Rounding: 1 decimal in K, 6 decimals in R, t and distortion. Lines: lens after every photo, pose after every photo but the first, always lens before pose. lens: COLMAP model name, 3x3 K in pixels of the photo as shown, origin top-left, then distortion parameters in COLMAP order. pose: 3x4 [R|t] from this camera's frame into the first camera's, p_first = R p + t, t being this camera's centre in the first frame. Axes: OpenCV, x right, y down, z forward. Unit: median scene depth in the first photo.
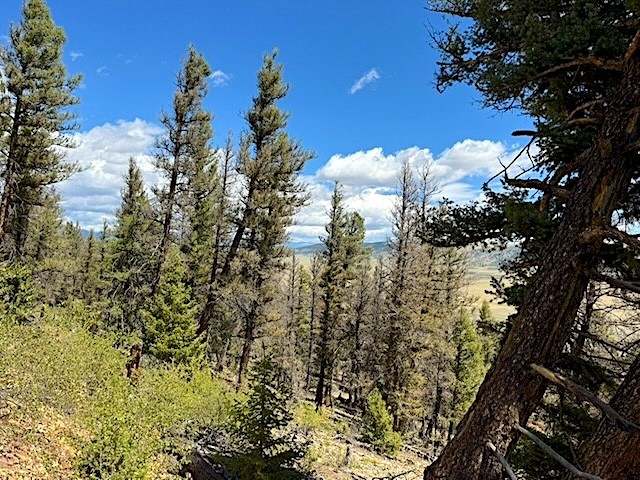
lens RADIAL K [[520.3, 0, 321.3], [0, 520.3, 241.8], [0, 0, 1]] dist [0.032777, -0.011805]
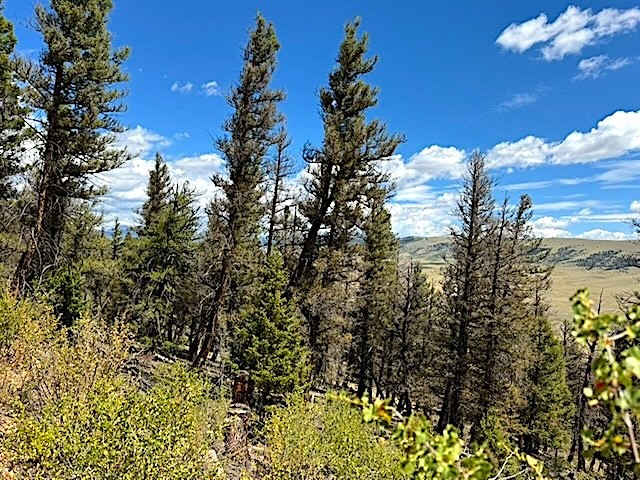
lens RADIAL K [[466.7, 0, 318.5], [0, 466.7, 237.7], [0, 0, 1]] dist [0.029929, -0.006044]
pose [[0.999217, -0.007994, 0.038738, -0.180822], [0.008061, 0.999966, -0.001558, -0.000663], [-0.038724, 0.001869, 0.999248, 0.214775]]
